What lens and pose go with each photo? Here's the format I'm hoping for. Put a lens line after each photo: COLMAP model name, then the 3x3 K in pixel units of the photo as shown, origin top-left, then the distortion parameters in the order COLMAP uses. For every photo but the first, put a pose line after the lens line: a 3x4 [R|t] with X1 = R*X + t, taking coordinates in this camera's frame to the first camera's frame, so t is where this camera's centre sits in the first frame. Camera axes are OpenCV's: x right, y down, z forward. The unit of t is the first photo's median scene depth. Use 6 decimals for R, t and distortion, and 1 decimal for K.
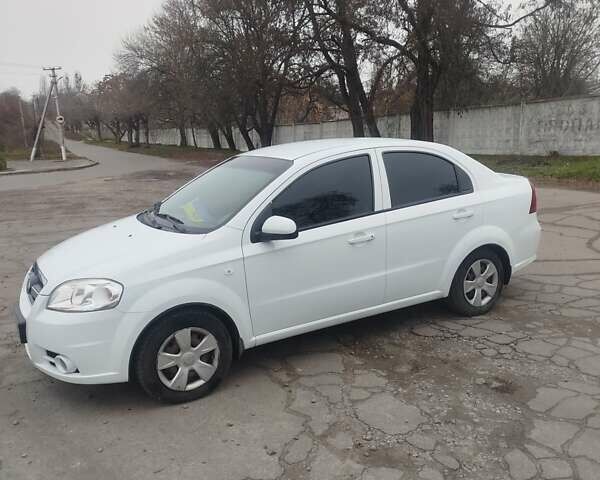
lens RADIAL K [[555.8, 0, 297.4], [0, 555.8, 240.4], [0, 0, 1]] dist [0.052634, 0.005275]
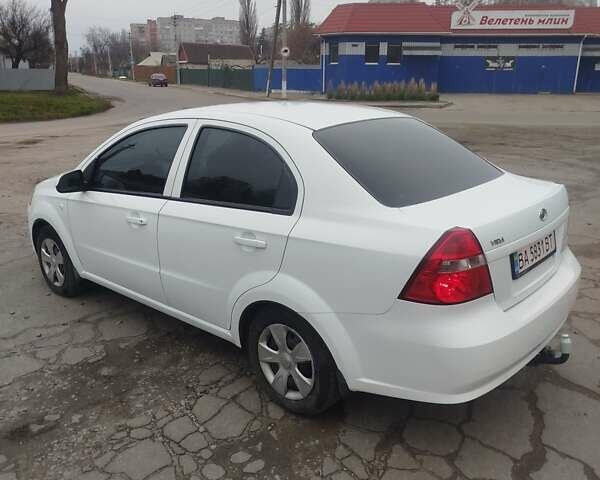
lens RADIAL K [[555.8, 0, 297.4], [0, 555.8, 240.4], [0, 0, 1]] dist [0.052634, 0.005275]
pose [[0.308837, 0.313270, -0.898043, 0.980184], [-0.191610, 0.945334, 0.263872, -0.249717], [0.931614, 0.090581, 0.351980, 0.914154]]
